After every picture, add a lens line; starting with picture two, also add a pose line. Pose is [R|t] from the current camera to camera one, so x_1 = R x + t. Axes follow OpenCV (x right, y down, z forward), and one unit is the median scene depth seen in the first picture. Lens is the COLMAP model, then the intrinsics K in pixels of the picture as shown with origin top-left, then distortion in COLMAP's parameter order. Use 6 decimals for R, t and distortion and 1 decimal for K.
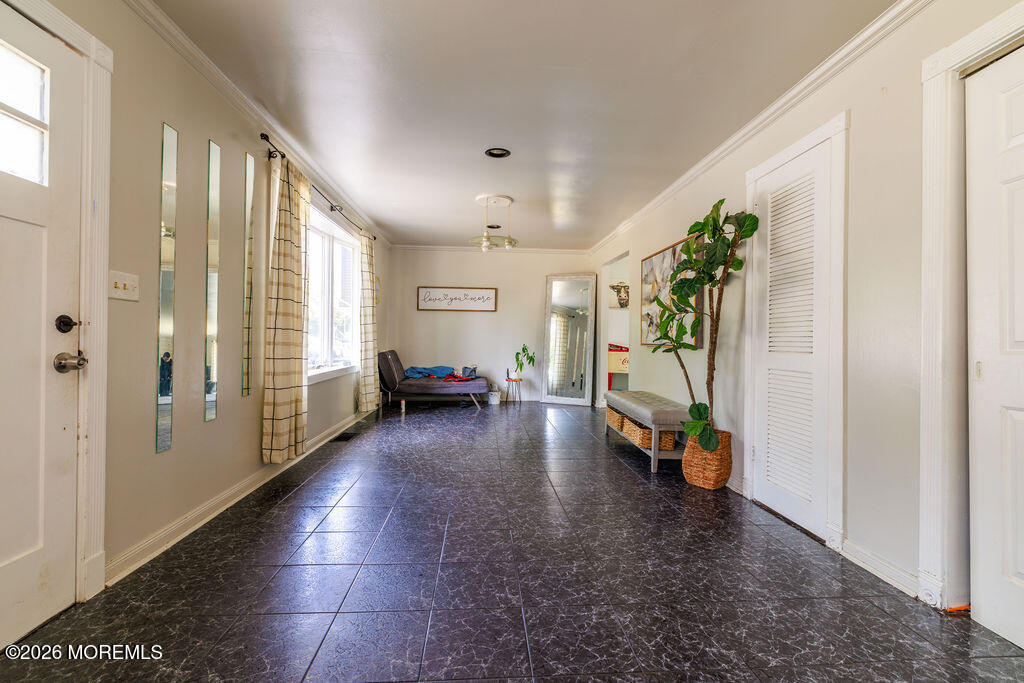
lens RADIAL K [[441.7, 0, 512.2], [0, 441.7, 339.6], [0, 0, 1]] dist [-0.000873, 0.002576]
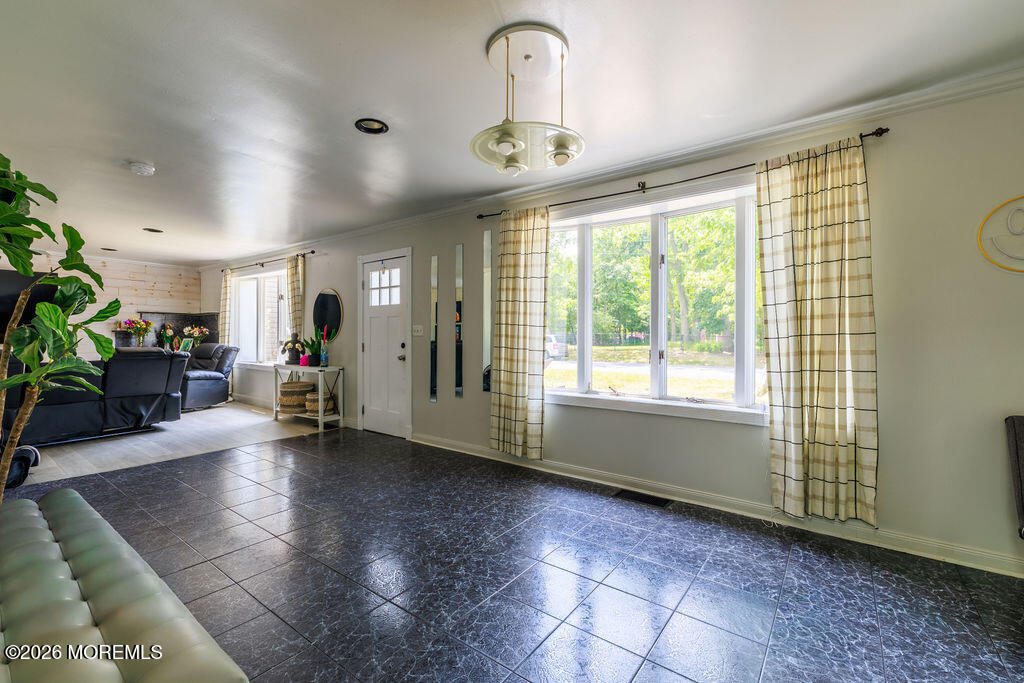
lens RADIAL K [[441.7, 0, 512.8], [0, 441.7, 337.0], [0, 0, 1]] dist [-0.000873, 0.002576]
pose [[-0.653431, -0.012361, -0.756885, 0.437280], [-0.014945, 0.999882, -0.003428, -0.050133], [0.756839, 0.009072, -0.653539, 1.880875]]
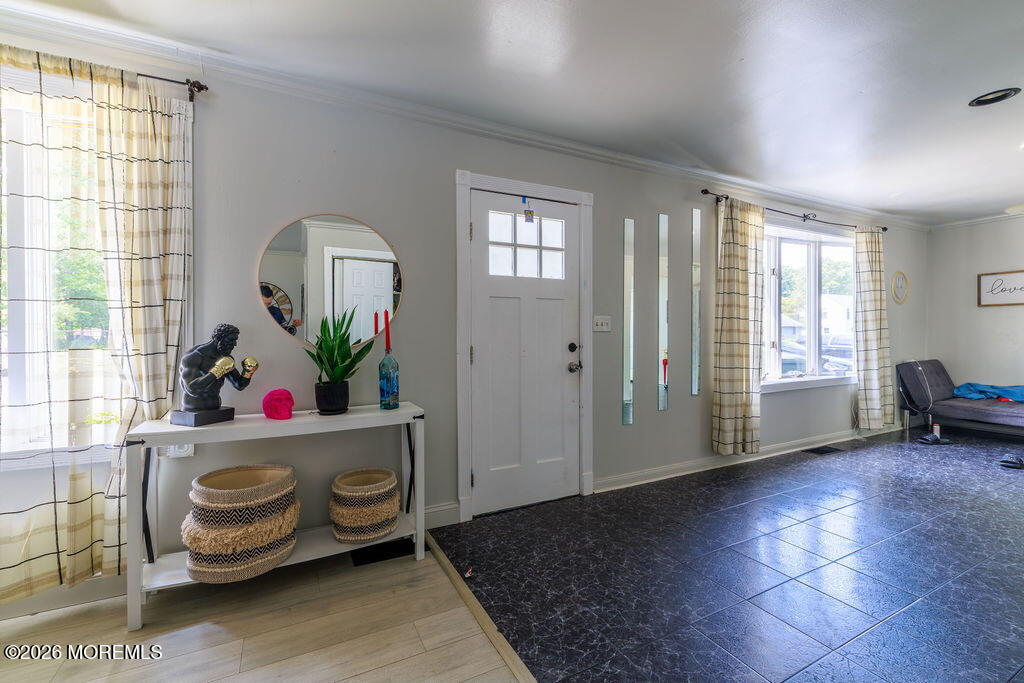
lens RADIAL K [[441.7, 0, 513.7], [0, 441.7, 338.0], [0, 0, 1]] dist [-0.000873, 0.002576]
pose [[0.401125, -0.006868, -0.915998, 0.340773], [0.006840, 0.999966, -0.004502, -0.036112], [0.915998, -0.004460, 0.401158, -0.006460]]
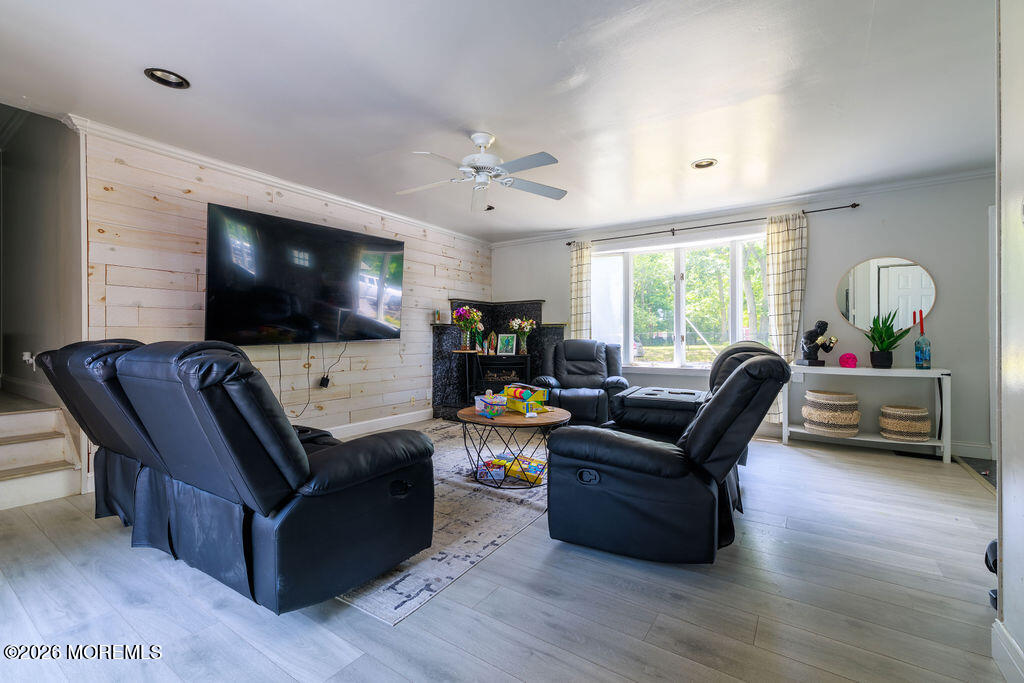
lens RADIAL K [[441.7, 0, 510.5], [0, 441.7, 338.2], [0, 0, 1]] dist [-0.000873, 0.002576]
pose [[-0.612513, -0.009039, -0.790409, 1.265943], [-0.005827, 0.999959, -0.006920, 0.007292], [0.790439, 0.000367, -0.612541, -0.054797]]
